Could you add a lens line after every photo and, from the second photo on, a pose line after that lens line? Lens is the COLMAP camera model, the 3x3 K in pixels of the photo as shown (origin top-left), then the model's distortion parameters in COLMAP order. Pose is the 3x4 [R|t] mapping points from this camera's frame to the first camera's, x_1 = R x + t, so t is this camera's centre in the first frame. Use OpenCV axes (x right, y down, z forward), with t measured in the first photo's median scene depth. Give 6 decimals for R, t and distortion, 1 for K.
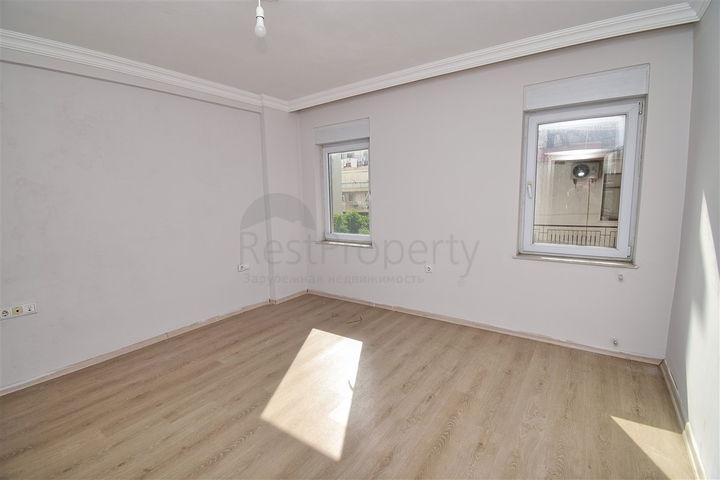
lens RADIAL K [[326.2, 0, 360.0], [0, 326.2, 240.0], [0, 0, 1]] dist [0.000766, -0.000401]
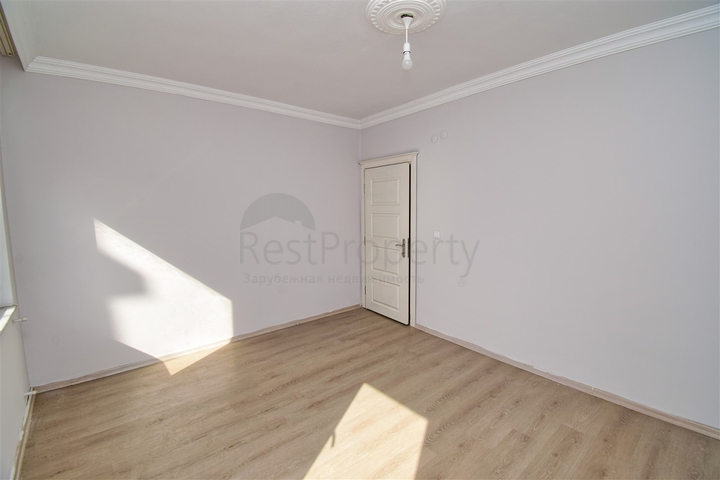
lens RADIAL K [[326.2, 0, 360.0], [0, 326.2, 240.0], [0, 0, 1]] dist [0.000766, -0.000401]
pose [[-0.970002, 0.008415, 0.242952, -0.348448], [0.067233, 0.969705, 0.234846, -0.285560], [-0.233616, 0.244135, -0.941181, 1.870451]]
